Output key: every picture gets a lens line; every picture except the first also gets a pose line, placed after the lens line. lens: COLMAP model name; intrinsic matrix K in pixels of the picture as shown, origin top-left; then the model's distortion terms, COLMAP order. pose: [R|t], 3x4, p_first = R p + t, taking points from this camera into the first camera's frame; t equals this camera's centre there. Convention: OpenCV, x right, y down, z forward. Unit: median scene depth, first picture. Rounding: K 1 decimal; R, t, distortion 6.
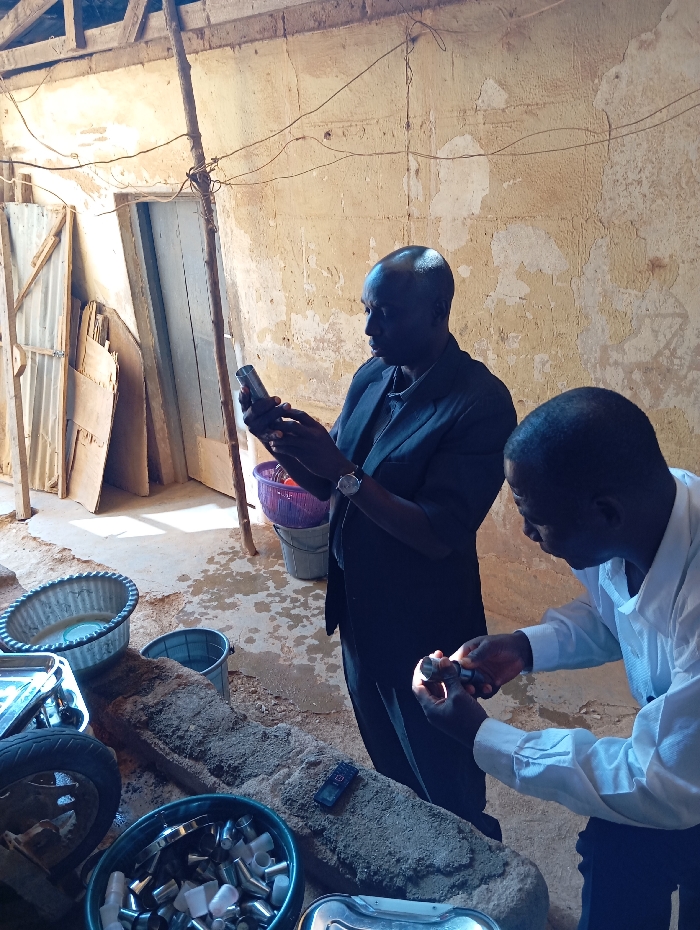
lens RADIAL K [[757.4, 0, 360.6], [0, 757.4, 466.1], [0, 0, 1]] dist [0.086313, -0.164950]
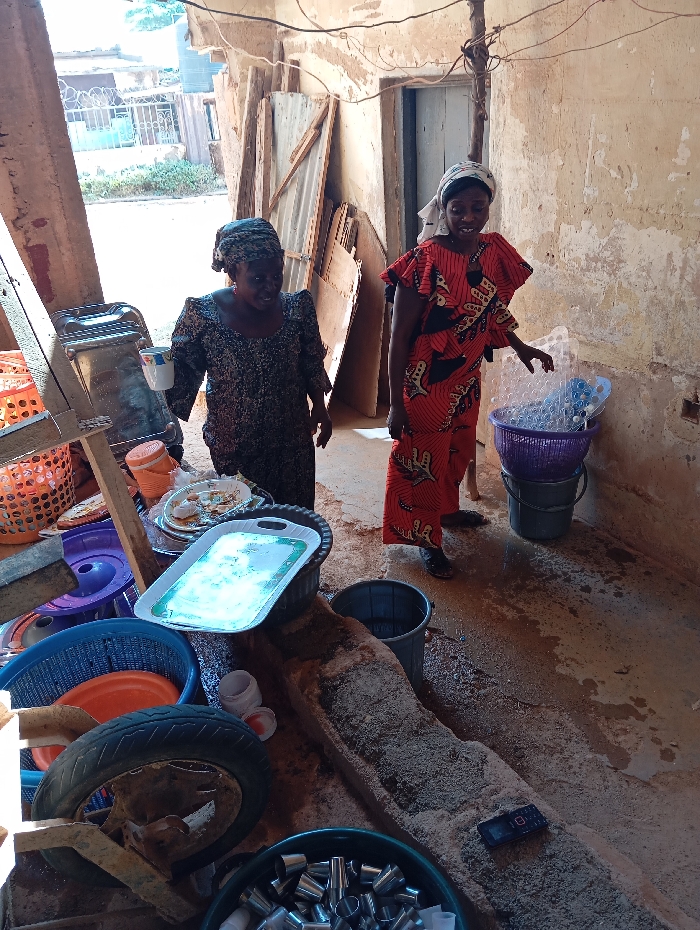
lens RADIAL K [[757.4, 0, 354.5], [0, 757.4, 467.7], [0, 0, 1]] dist [0.086313, -0.164950]
pose [[0.942463, 0.150858, -0.298339, -0.015675], [-0.120084, 0.985602, 0.119029, -0.011290], [0.312000, -0.076354, 0.947009, 0.123341]]
